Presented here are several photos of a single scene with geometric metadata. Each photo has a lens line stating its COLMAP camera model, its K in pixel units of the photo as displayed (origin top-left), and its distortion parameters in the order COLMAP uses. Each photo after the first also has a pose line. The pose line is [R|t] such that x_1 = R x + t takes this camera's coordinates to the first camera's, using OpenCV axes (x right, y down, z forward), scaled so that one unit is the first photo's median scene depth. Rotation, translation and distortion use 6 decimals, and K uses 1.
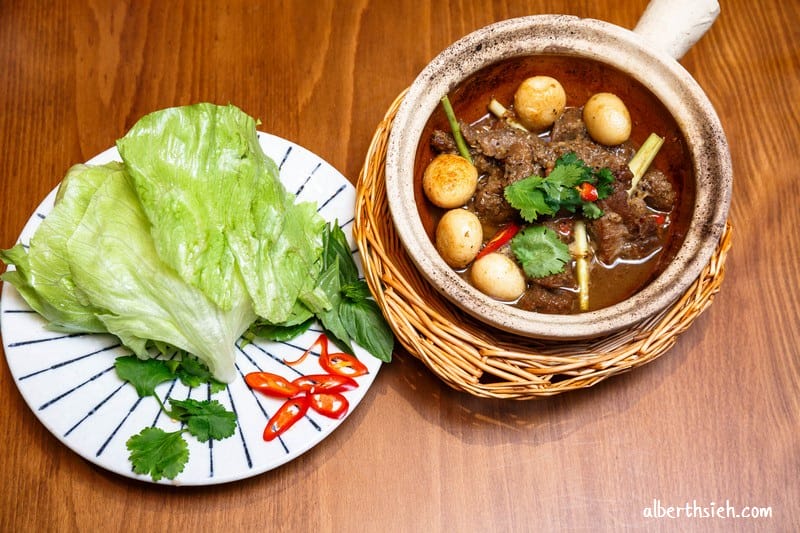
lens RADIAL K [[1422.7, 0, 400.0], [0, 1422.7, 266.5], [0, 0, 1]] dist [0.015931, 0.141135]
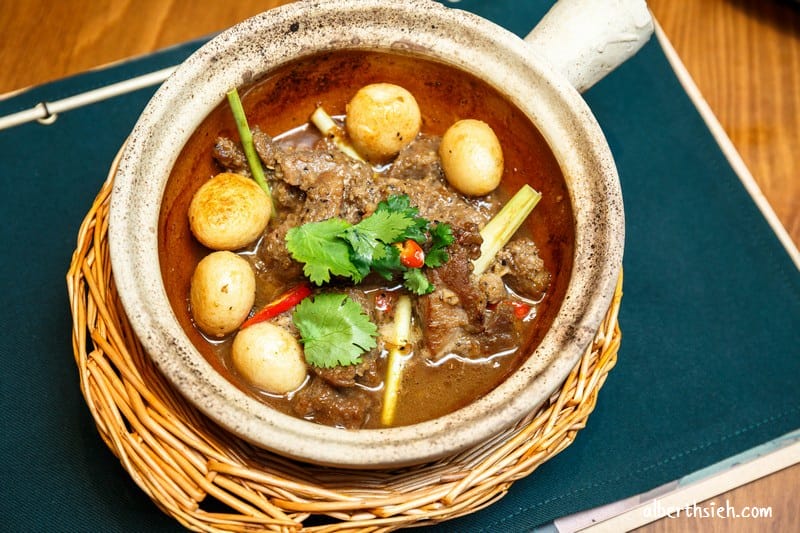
lens RADIAL K [[1490.3, 0, 400.0], [0, 1490.3, 266.5], [0, 0, 1]] dist [0.017358, -0.061393]
pose [[0.988605, 0.143587, -0.045207, 0.157359], [-0.145543, 0.988398, -0.043428, -0.014246], [0.038447, 0.049513, 0.998033, 0.281966]]
